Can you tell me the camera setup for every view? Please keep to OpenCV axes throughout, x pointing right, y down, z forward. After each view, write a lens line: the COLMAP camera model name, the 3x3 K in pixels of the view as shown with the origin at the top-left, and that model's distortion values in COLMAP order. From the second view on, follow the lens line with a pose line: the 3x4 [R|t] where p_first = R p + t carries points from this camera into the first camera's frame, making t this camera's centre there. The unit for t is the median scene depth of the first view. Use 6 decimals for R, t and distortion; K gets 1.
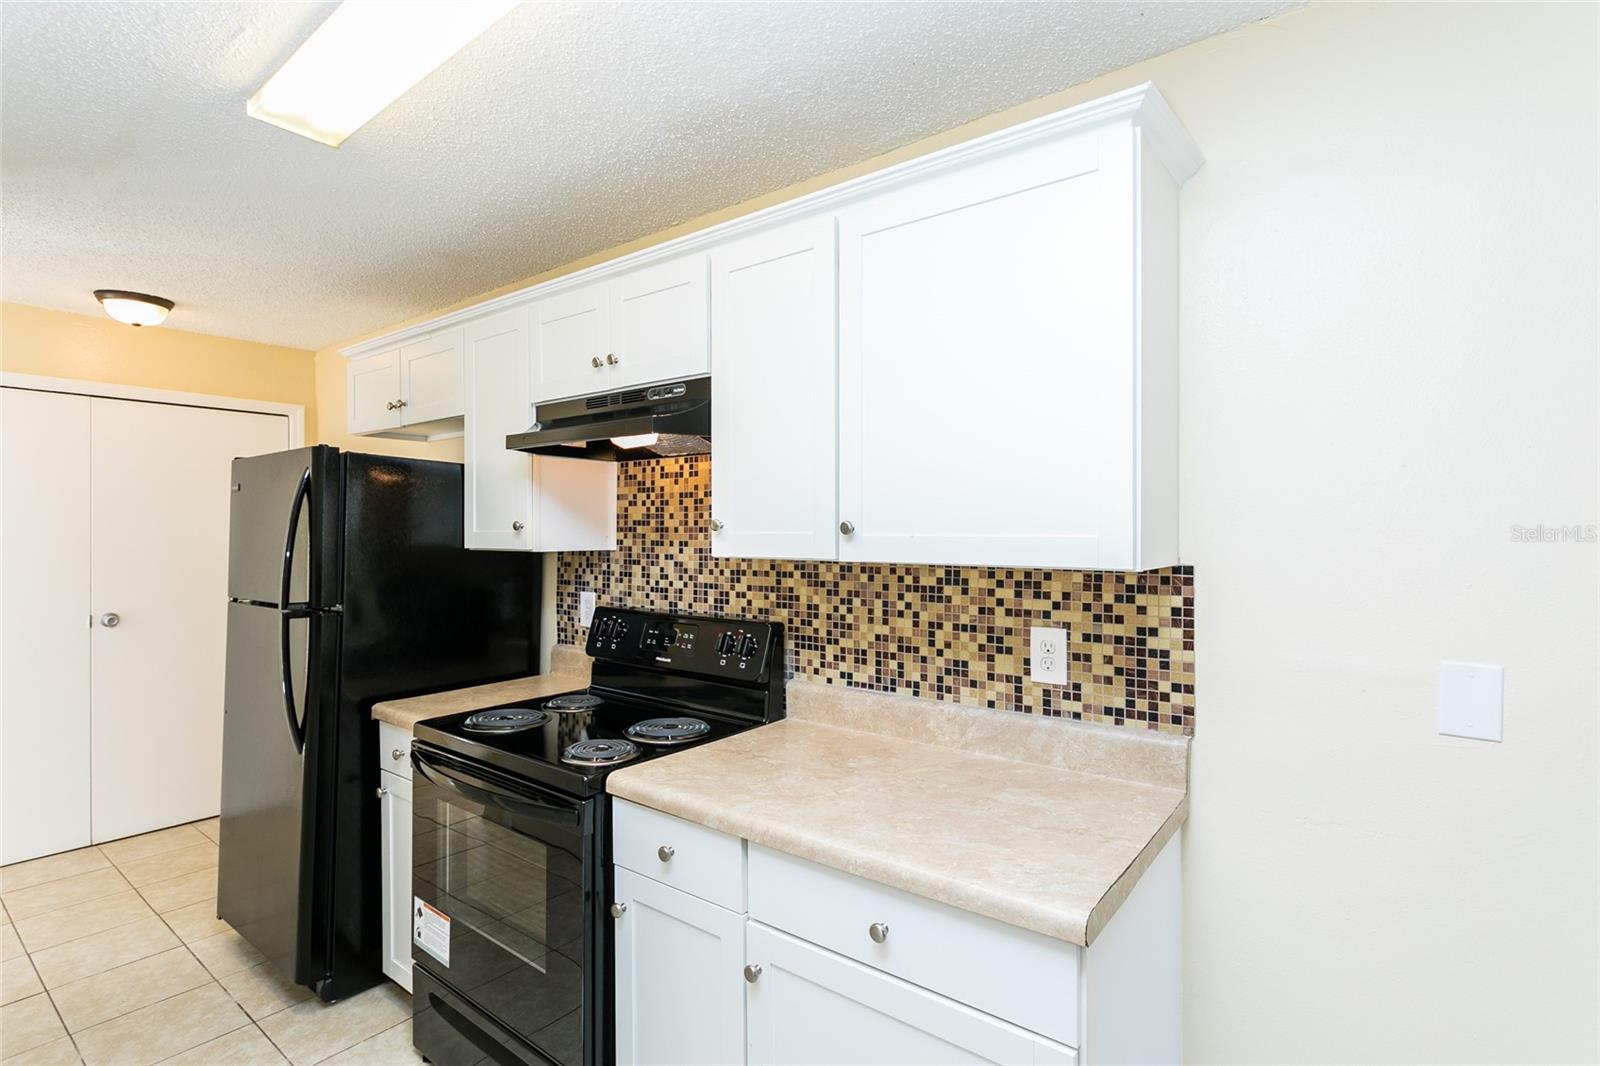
lens RADIAL K [[769.2, 0, 821.3], [0, 769.2, 535.0], [0, 0, 1]] dist [-0.001743, -0.000241]
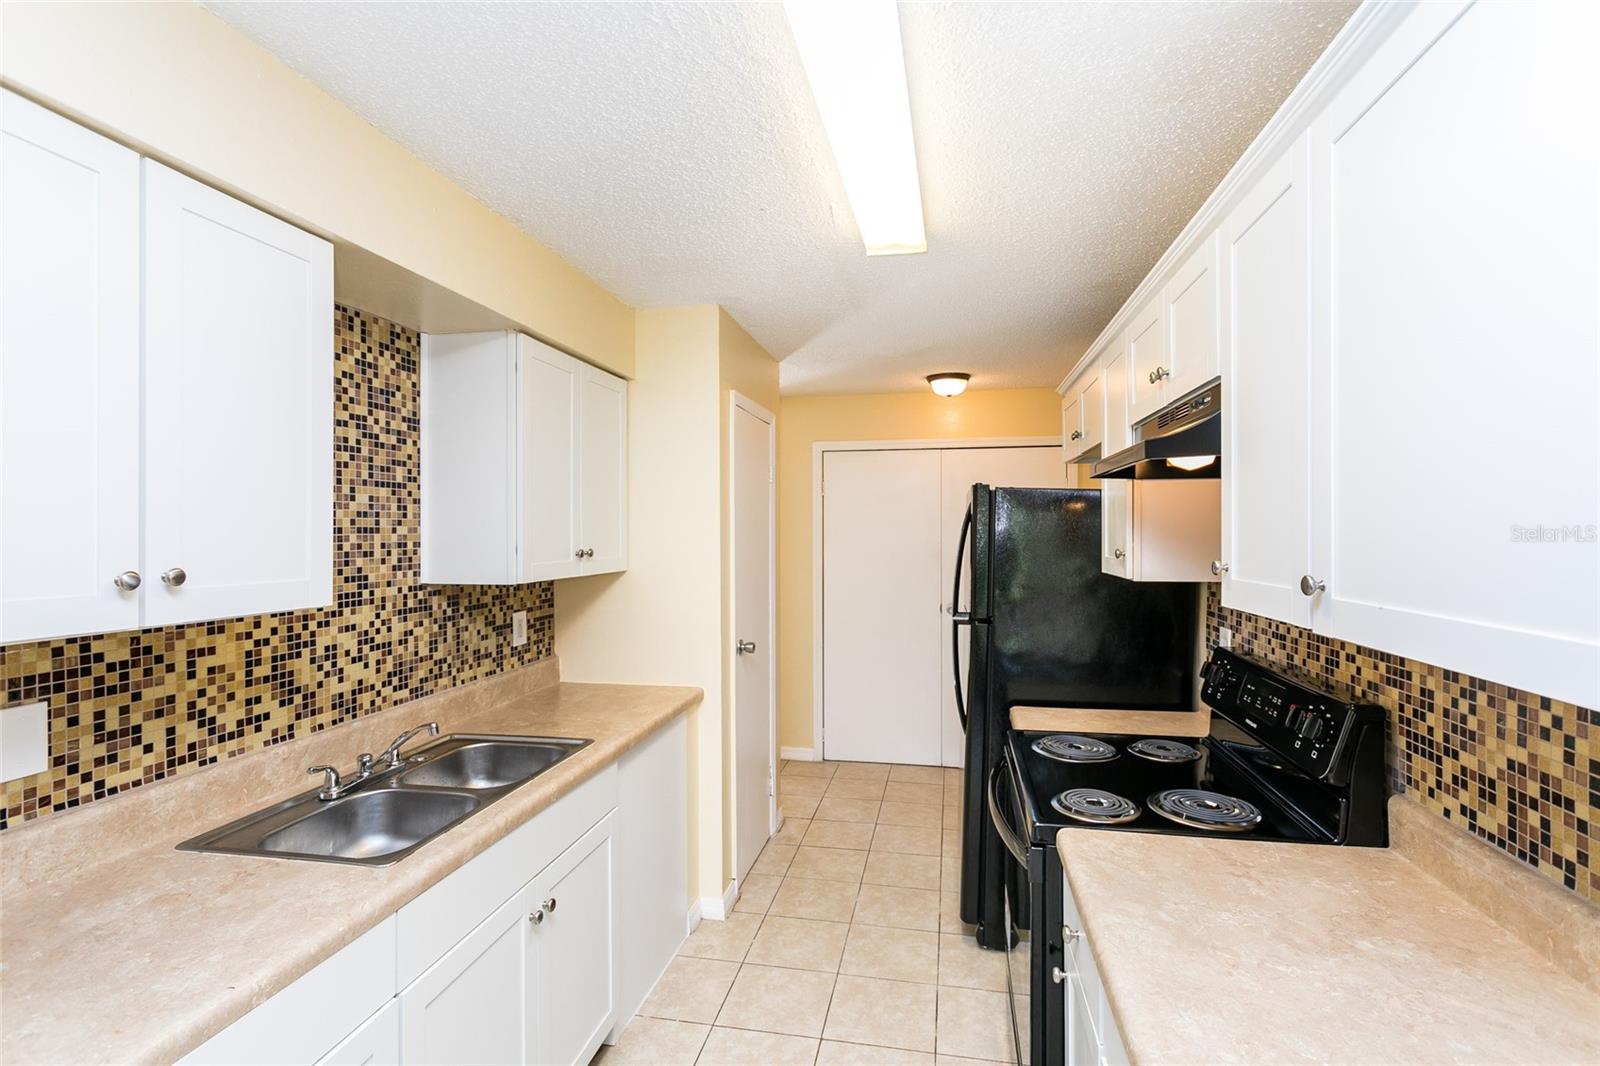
lens RADIAL K [[769.2, 0, 798.8], [0, 769.2, 531.1], [0, 0, 1]] dist [-0.001743, -0.000241]
pose [[0.443705, 0.000125, -0.896173, 0.336491], [-0.002484, 0.999996, -0.001090, -0.042683], [0.896169, 0.002709, 0.443704, 0.223688]]
